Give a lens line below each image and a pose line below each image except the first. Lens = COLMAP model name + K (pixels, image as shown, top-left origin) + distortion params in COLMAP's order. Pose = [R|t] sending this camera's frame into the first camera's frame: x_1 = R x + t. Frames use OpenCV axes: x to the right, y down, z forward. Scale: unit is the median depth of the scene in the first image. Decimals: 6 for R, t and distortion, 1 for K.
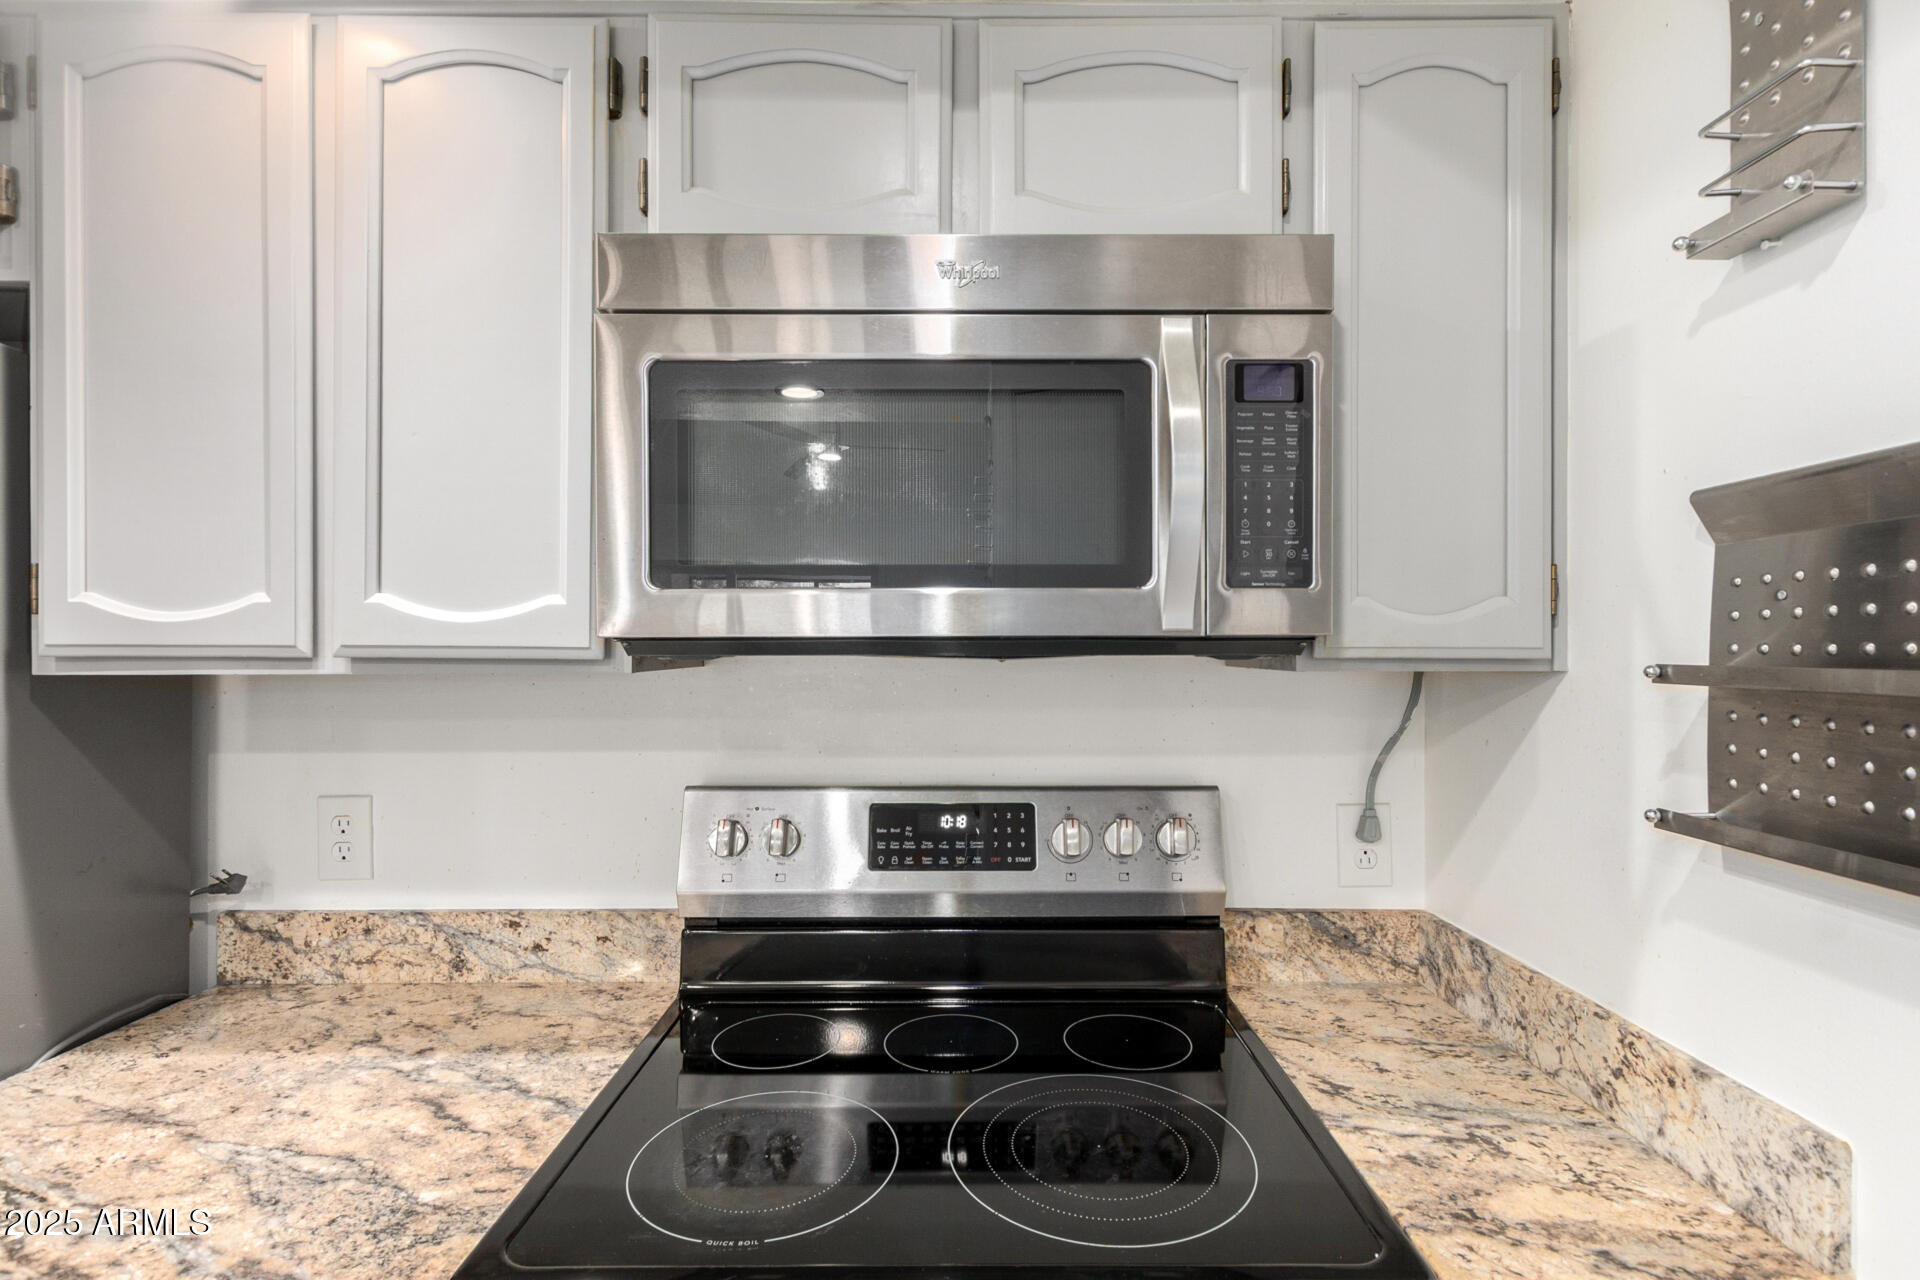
lens RADIAL K [[872.5, 0, 962.4], [0, 872.5, 632.4], [0, 0, 1]] dist [-0.025627, -0.000305]
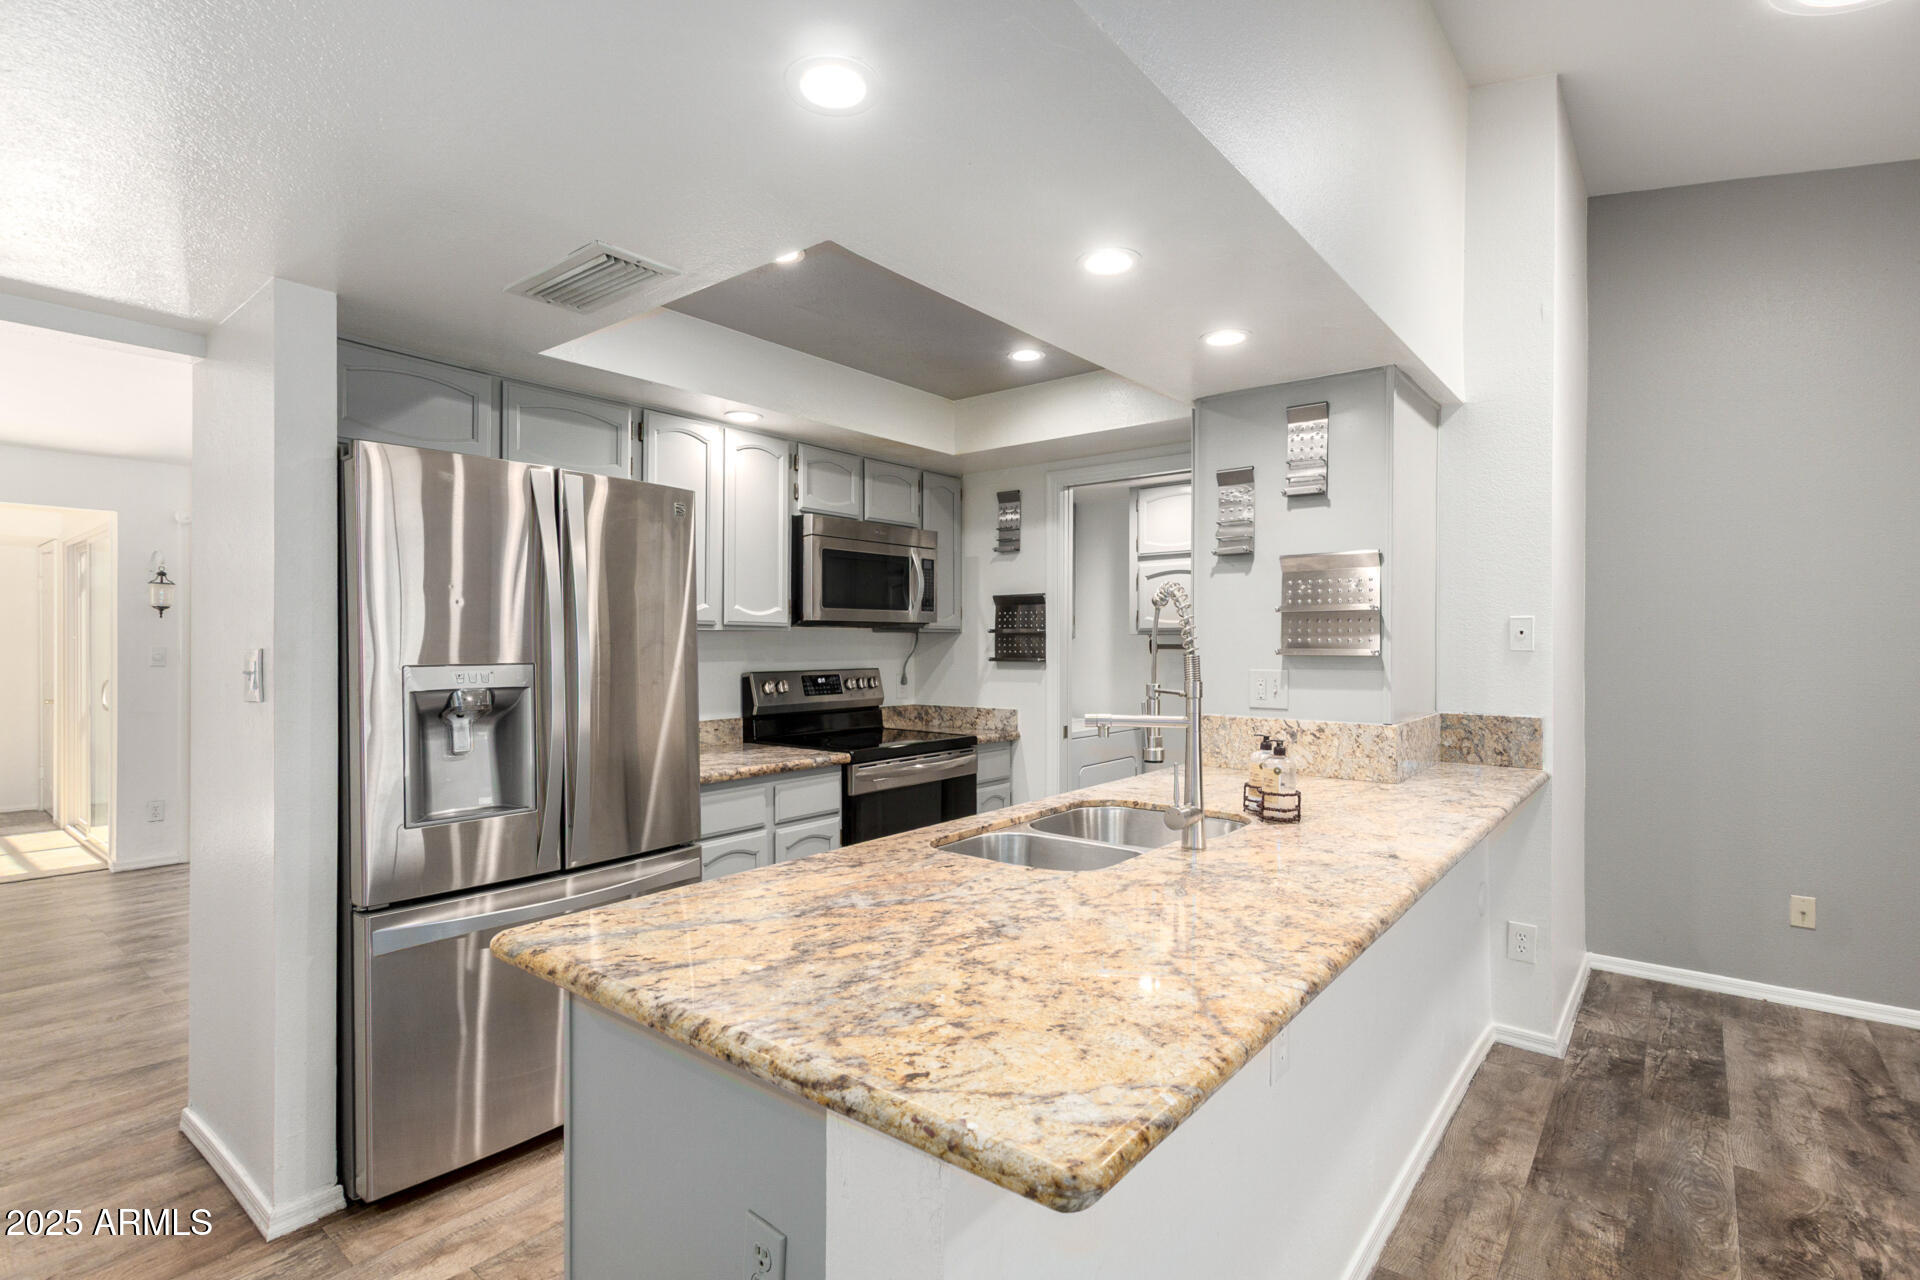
lens RADIAL K [[936.7, 0, 970.0], [0, 936.7, 637.0], [0, 0, 1]] dist [0.000423, -0.000716]
pose [[0.619668, 0.003461, 0.784856, -3.118247], [-0.009047, 0.999955, 0.002733, 0.059362], [-0.784812, -0.008794, 0.619672, -2.035919]]
